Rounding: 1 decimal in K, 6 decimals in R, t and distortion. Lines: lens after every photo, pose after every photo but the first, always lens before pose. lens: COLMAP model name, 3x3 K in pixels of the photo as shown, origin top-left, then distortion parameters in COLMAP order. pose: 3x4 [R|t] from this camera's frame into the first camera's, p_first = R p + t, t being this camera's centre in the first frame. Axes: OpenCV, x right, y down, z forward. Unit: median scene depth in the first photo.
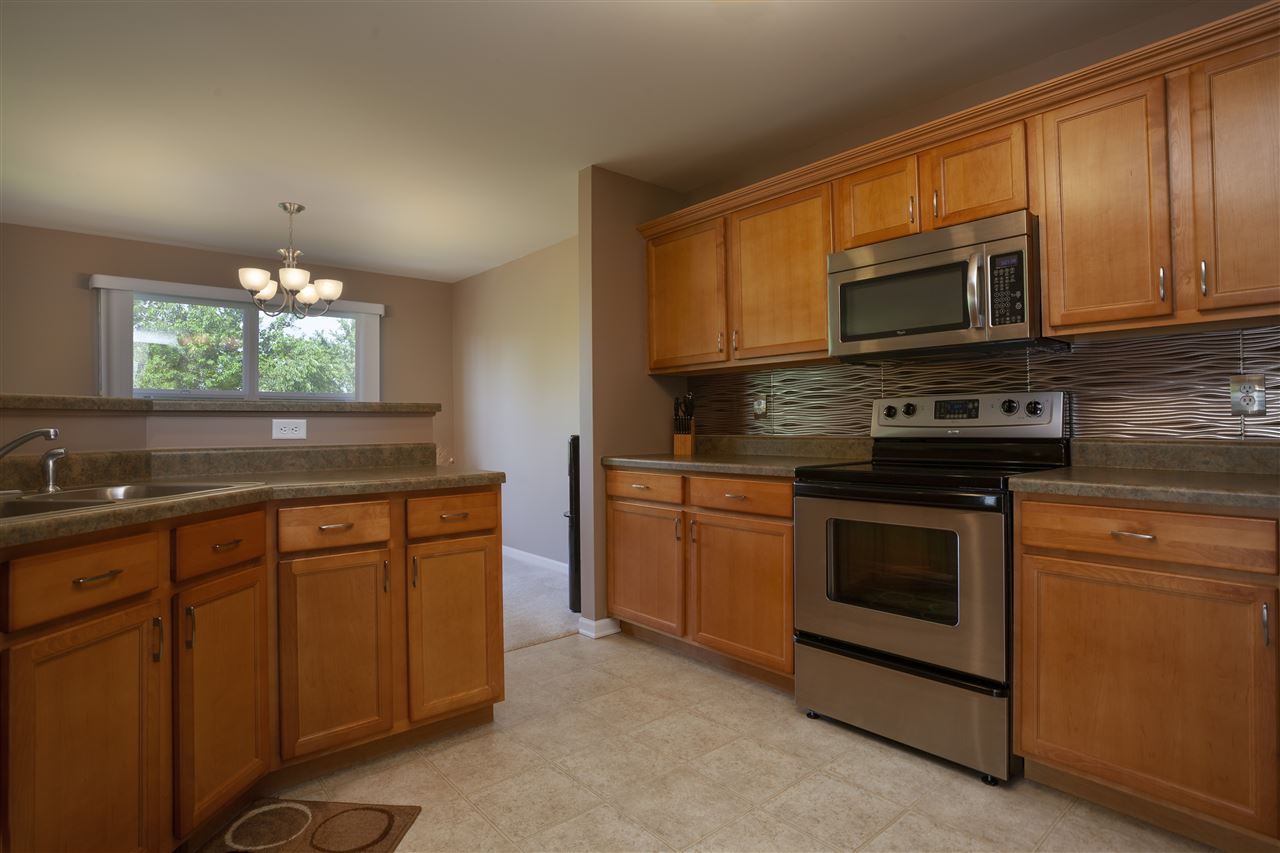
lens RADIAL K [[634.9, 0, 635.4], [0, 634.9, 425.6], [0, 0, 1]] dist [-0.067145, 0.024483]
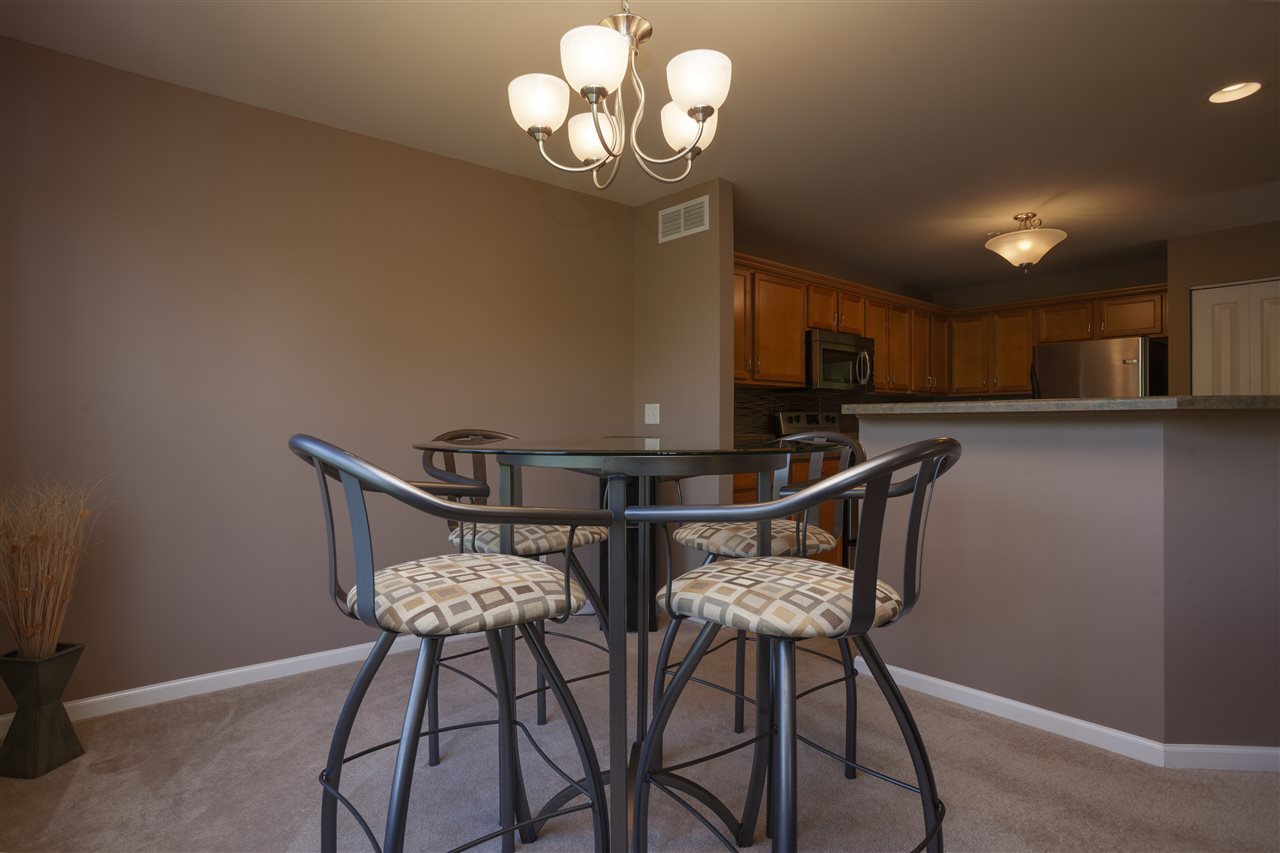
lens RADIAL K [[634.9, 0, 635.4], [0, 634.9, 425.6], [0, 0, 1]] dist [-0.067145, 0.024483]
pose [[0.019424, 0.005775, 0.999795, -1.474482], [-0.002106, 0.999981, -0.005735, 0.006062], [-0.999809, -0.001994, 0.019435, 1.491071]]
